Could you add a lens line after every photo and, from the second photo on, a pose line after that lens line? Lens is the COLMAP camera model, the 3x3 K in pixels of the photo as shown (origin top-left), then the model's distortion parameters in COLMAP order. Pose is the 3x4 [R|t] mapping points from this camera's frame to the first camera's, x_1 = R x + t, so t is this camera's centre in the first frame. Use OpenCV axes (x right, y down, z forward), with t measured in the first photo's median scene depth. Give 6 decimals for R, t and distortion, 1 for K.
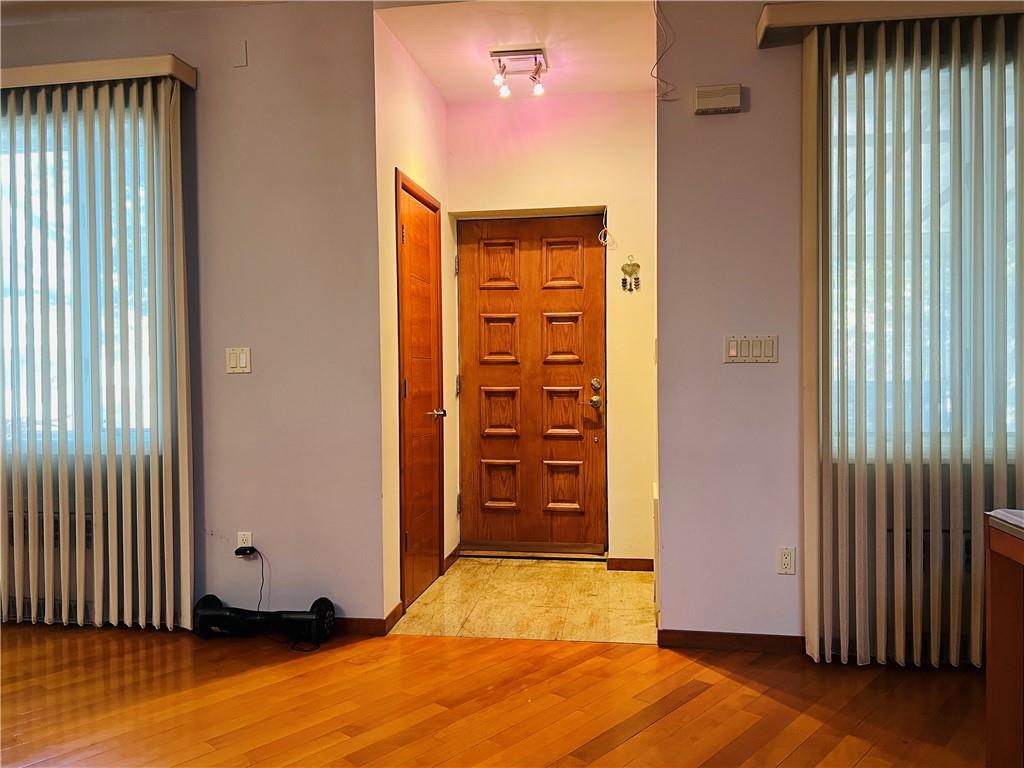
lens RADIAL K [[774.1, 0, 517.5], [0, 774.1, 383.6], [0, 0, 1]] dist [0.024636, -0.034562]
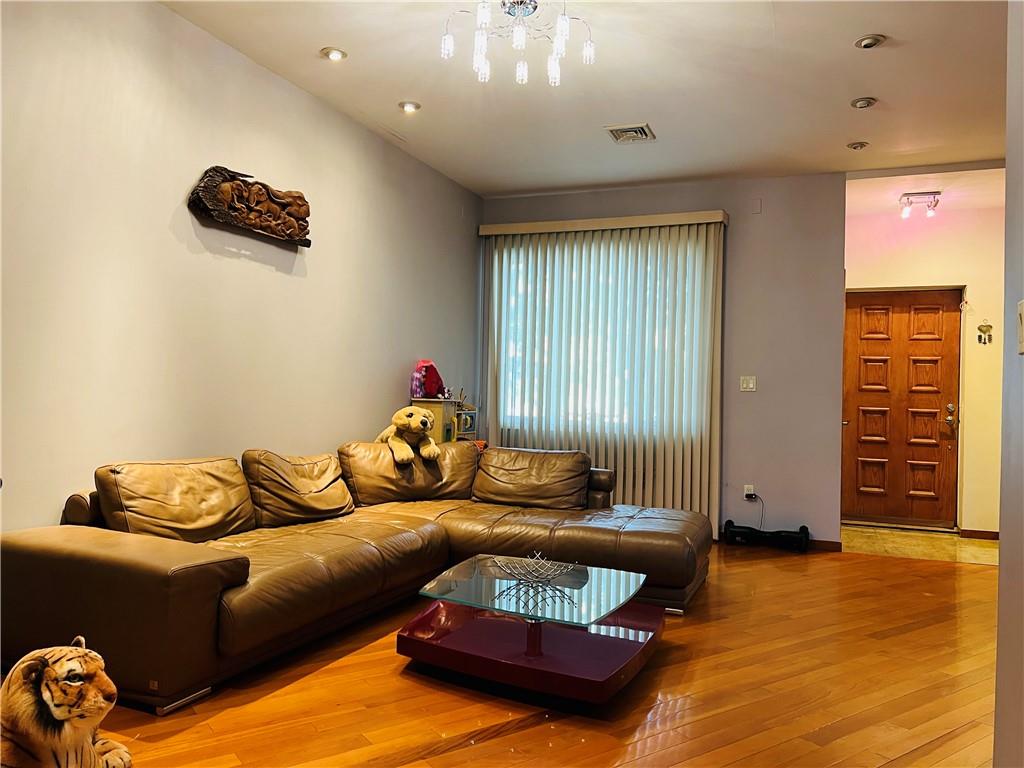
lens RADIAL K [[774.1, 0, 517.3], [0, 774.1, 385.0], [0, 0, 1]] dist [0.024636, -0.034562]
pose [[0.968666, 0.031439, -0.246369, -0.316900], [-0.039151, 0.998883, -0.026466, 0.027136], [0.245262, 0.035283, 0.968815, -0.572416]]
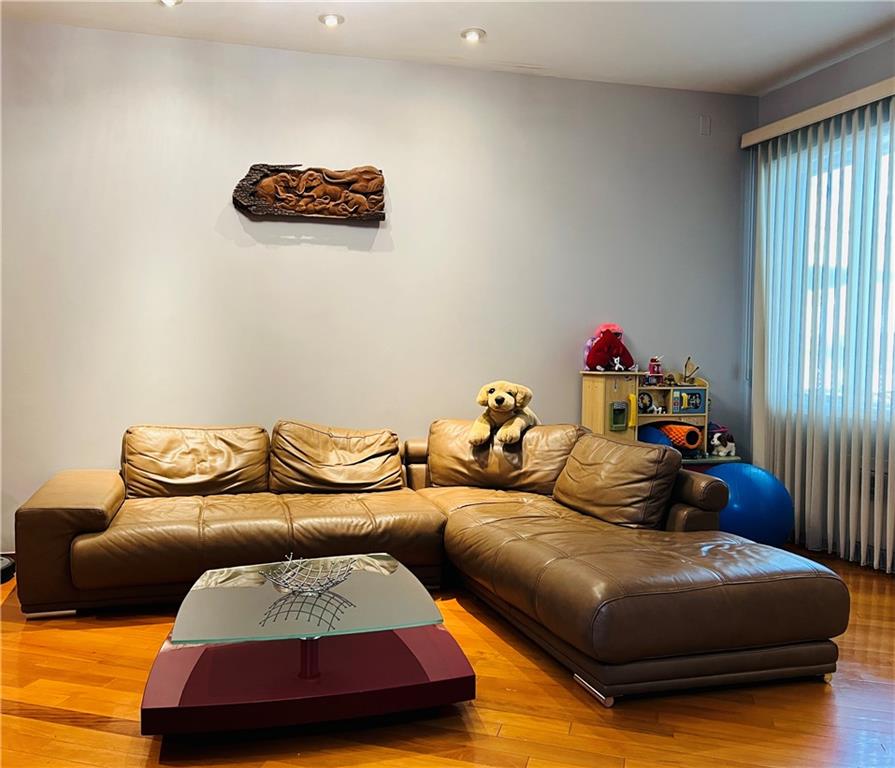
lens RADIAL K [[800.1, 0, 442.5], [0, 800.1, 385.4], [0, 0, 1]] dist [0.078720, -0.032809]
pose [[0.357662, 0.048823, -0.932574, 0.131032], [-0.022599, 0.998792, 0.043622, 0.000275], [0.933577, 0.005474, 0.358334, -0.013515]]
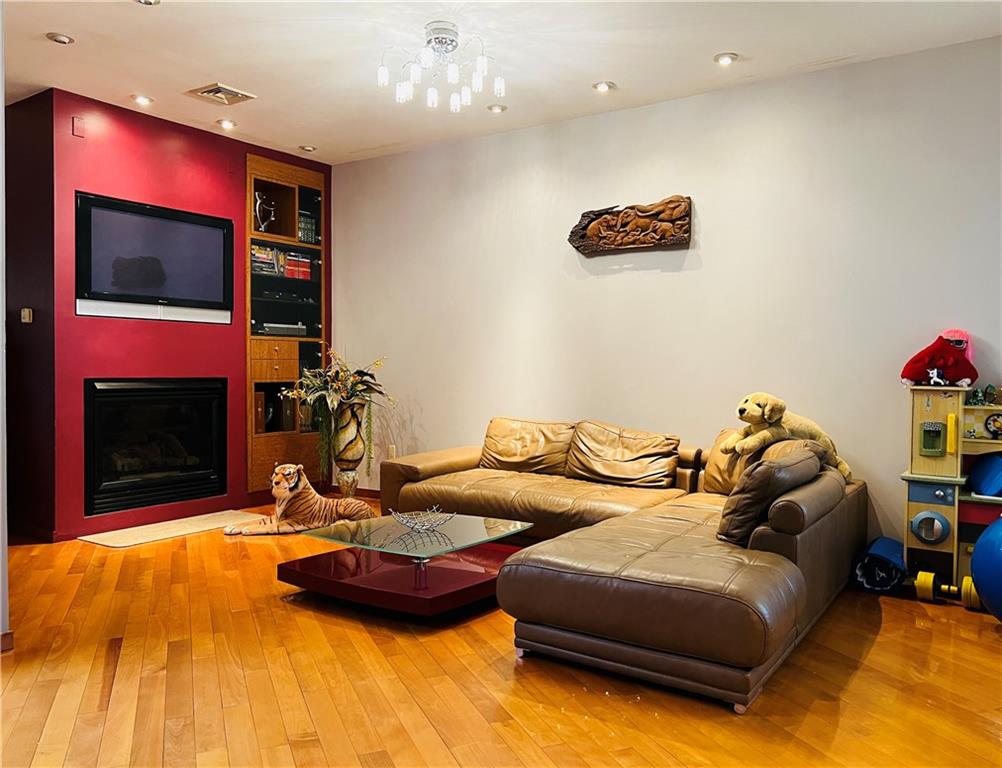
lens RADIAL K [[784.2, 0, 491.6], [0, 784.2, 394.4], [0, 0, 1]] dist [0.005039, -0.012092]
pose [[-0.487109, 0.036671, -0.872571, 0.220775], [-0.015860, 0.998582, 0.050820, -0.004118], [0.873197, 0.038594, -0.485837, 0.544769]]
